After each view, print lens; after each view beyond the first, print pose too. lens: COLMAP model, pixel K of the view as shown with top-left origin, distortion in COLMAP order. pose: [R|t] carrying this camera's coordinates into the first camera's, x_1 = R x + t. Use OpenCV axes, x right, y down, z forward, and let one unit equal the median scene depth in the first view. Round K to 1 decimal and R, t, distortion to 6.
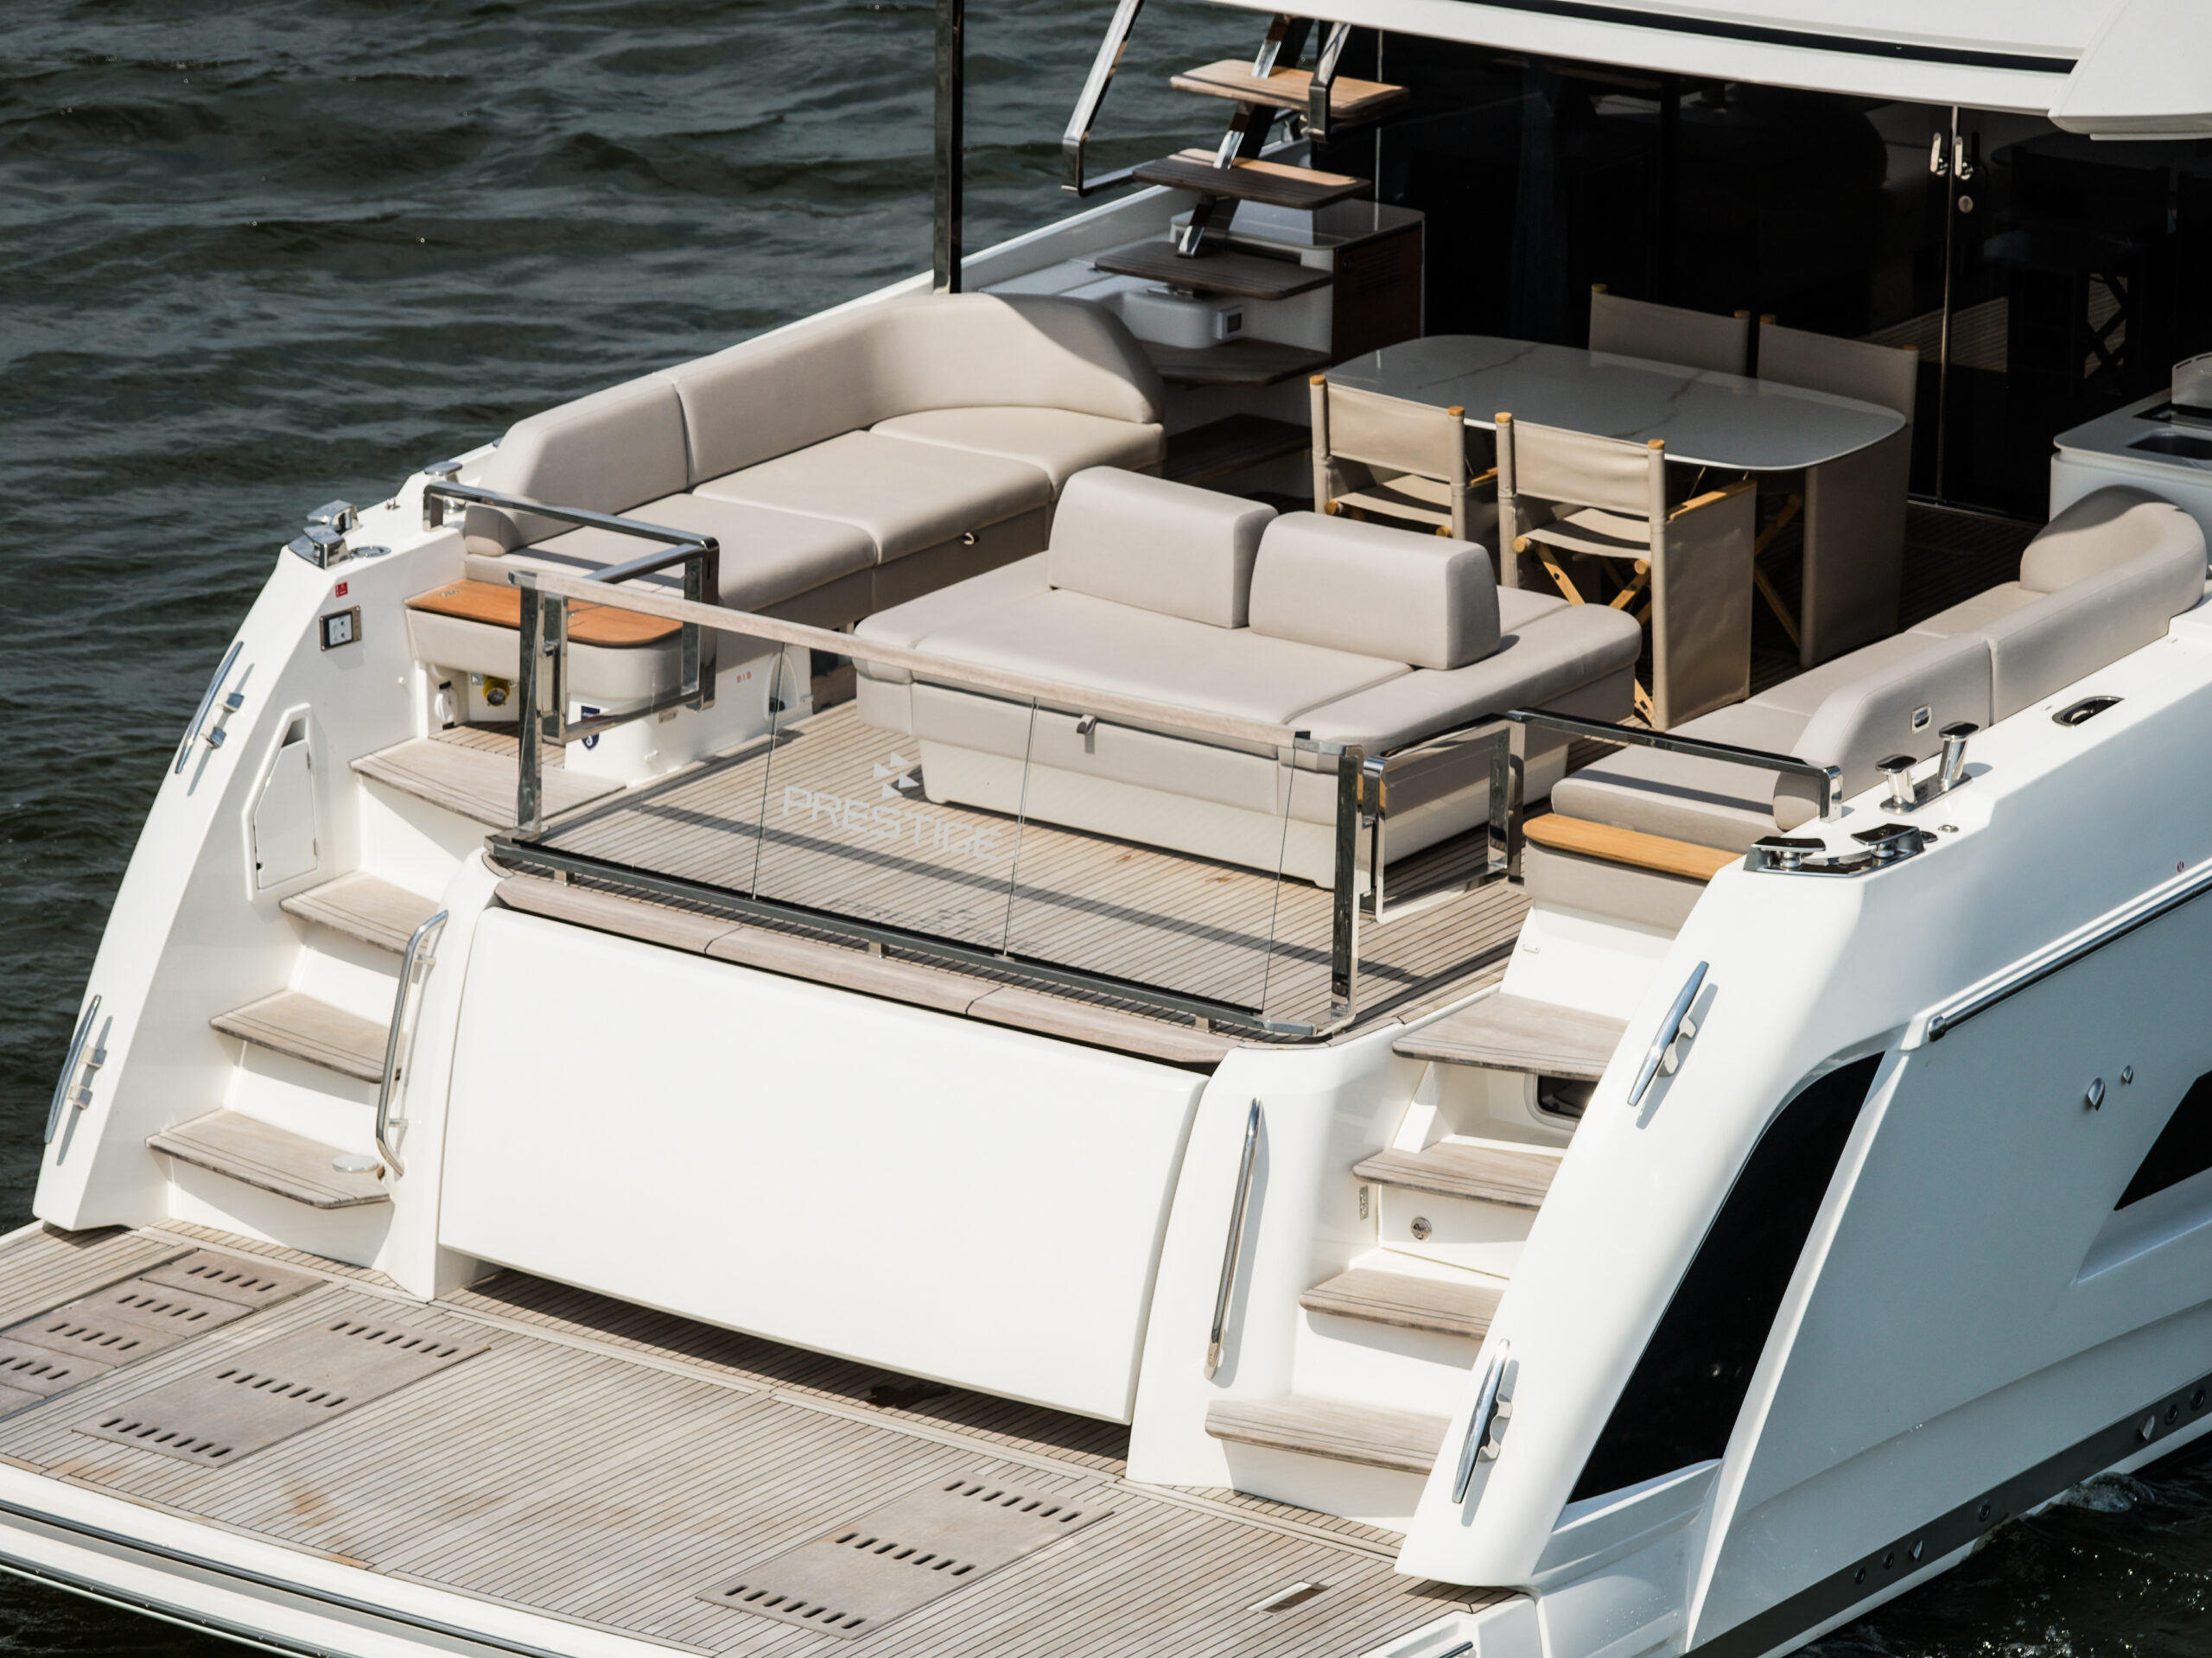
lens RADIAL K [[10654.4, 0, 1104.0], [0, 10654.4, 829.7], [0, 0, 1]] dist [0.321928, 0.000000]
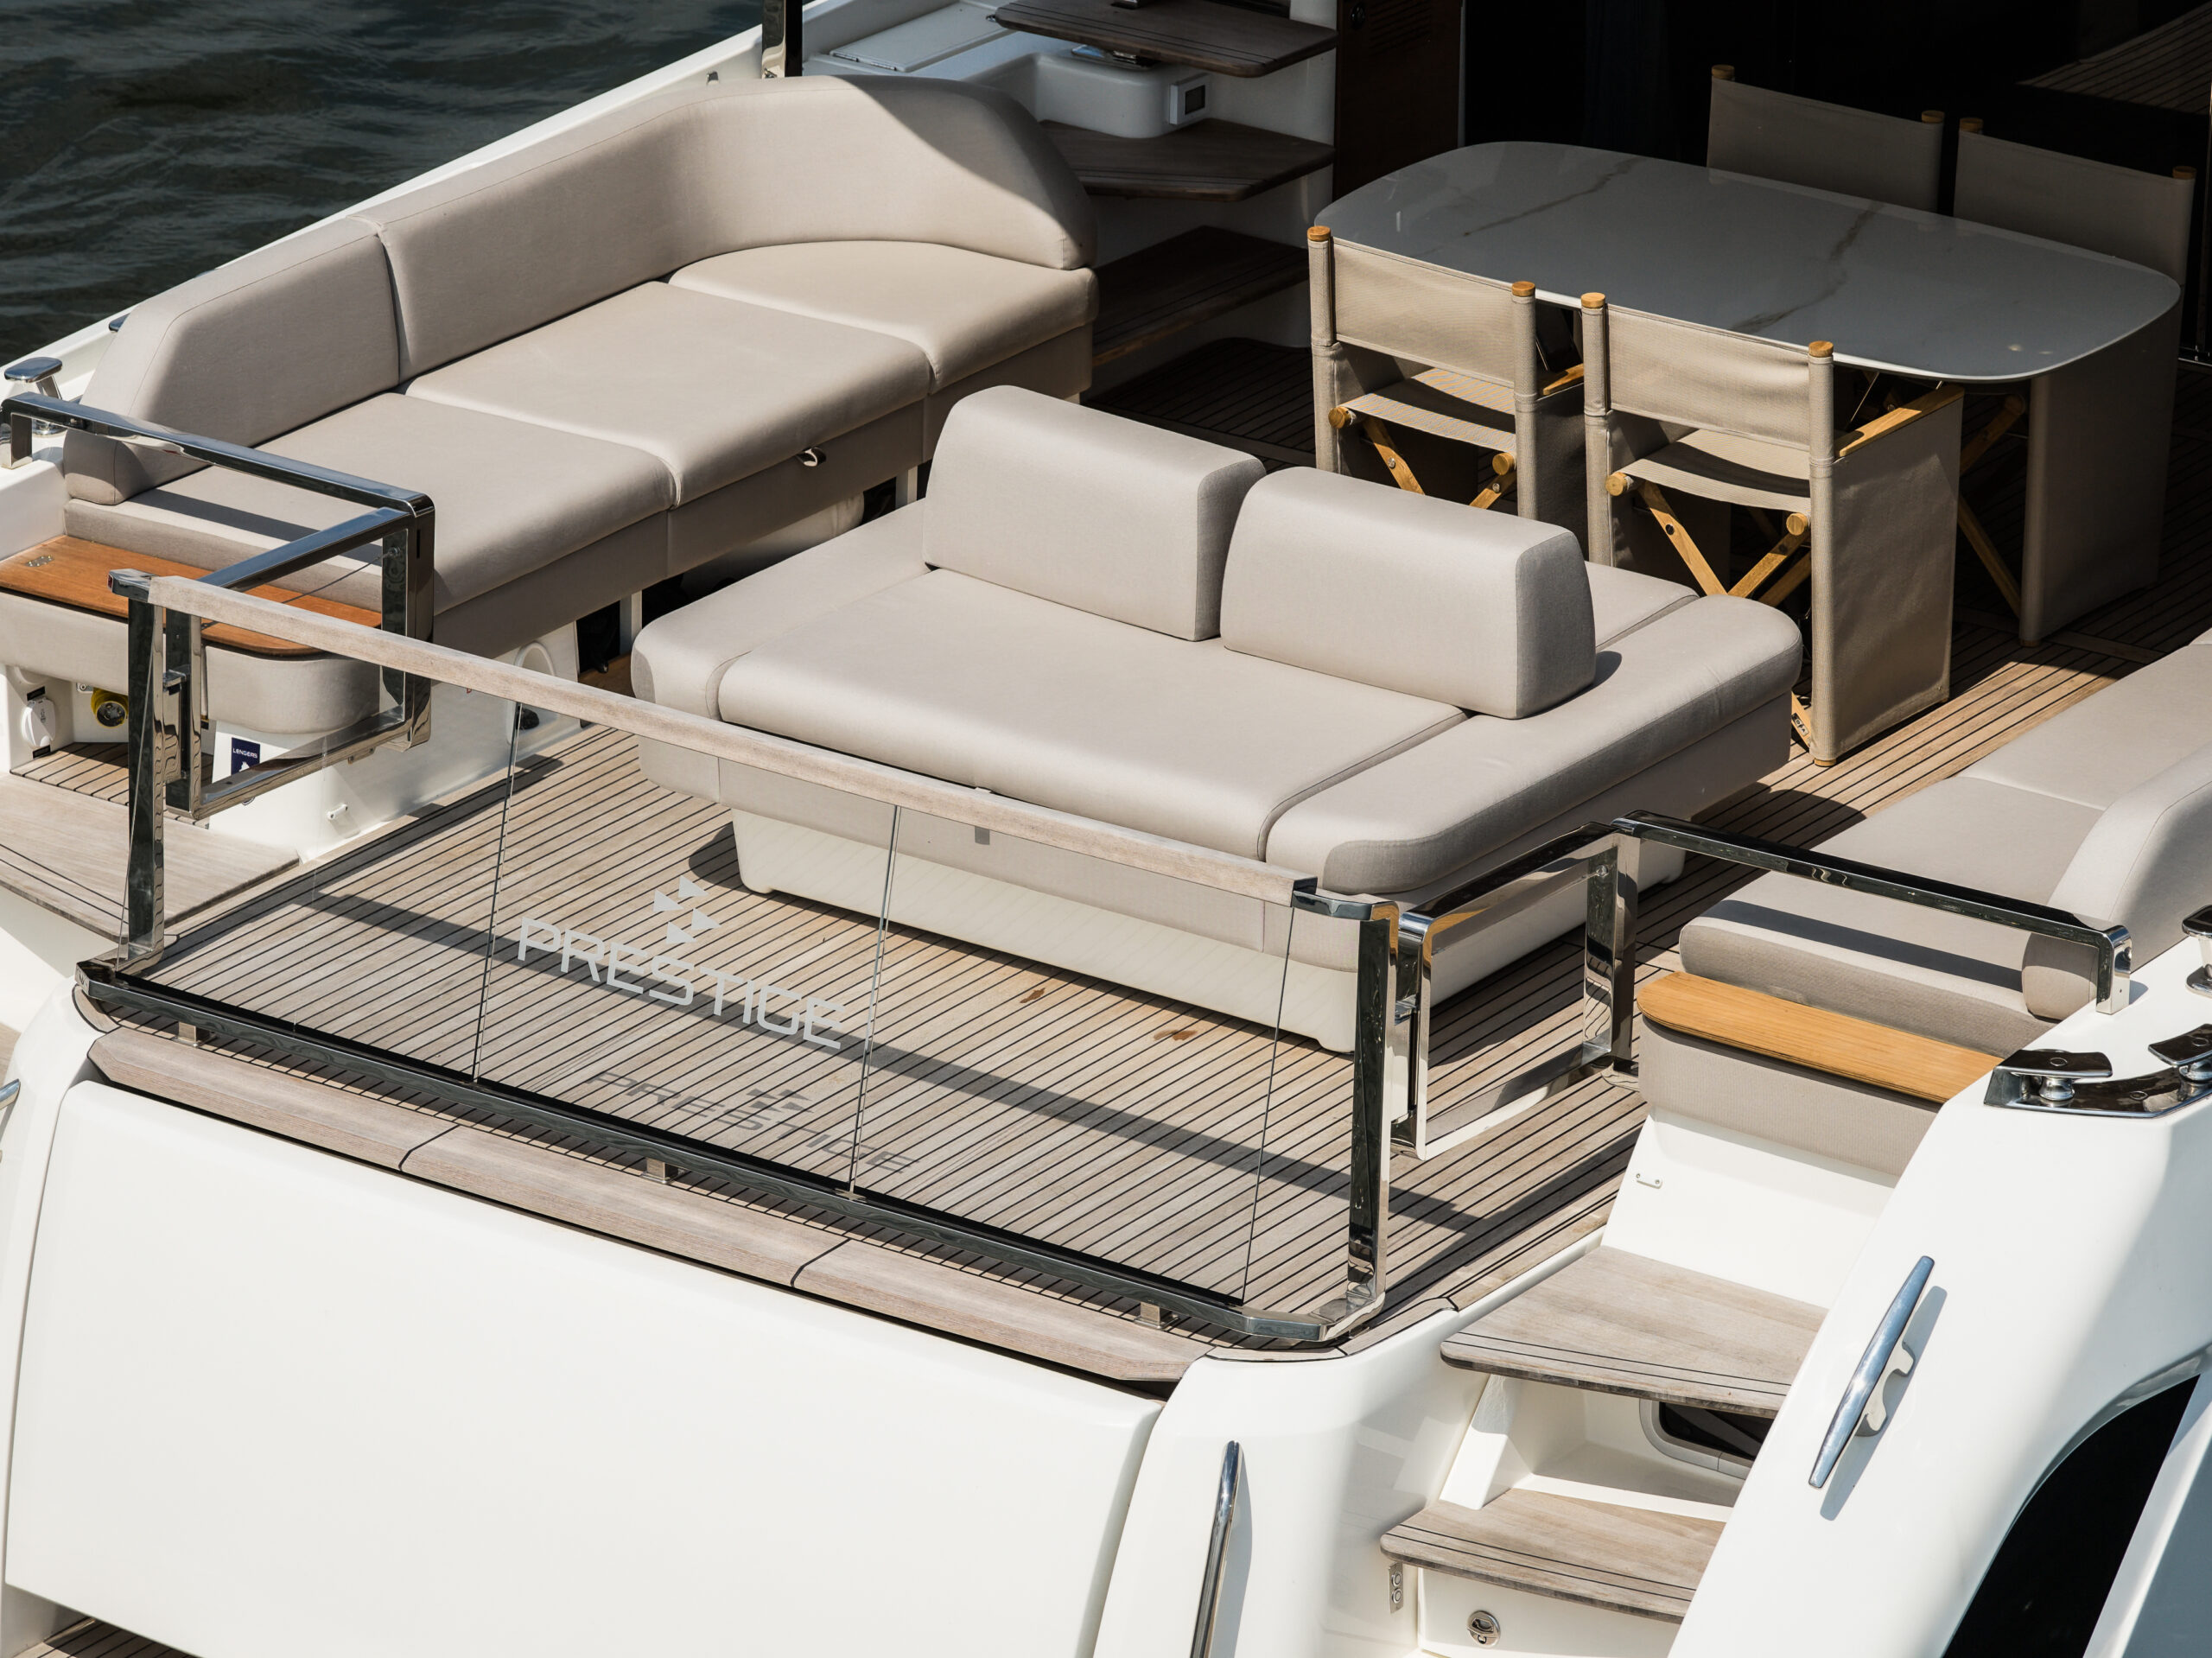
lens RADIAL K [[10654.4, 0, 1112.5], [0, 10654.4, 828.4], [0, 0, 1]] dist [0.321928, 0.000000]
pose [[0.999974, 0.000851, 0.007212, 0.001963], [-0.001373, 0.997346, 0.072789, -0.056061], [-0.007131, -0.072797, 0.997321, 0.328346]]
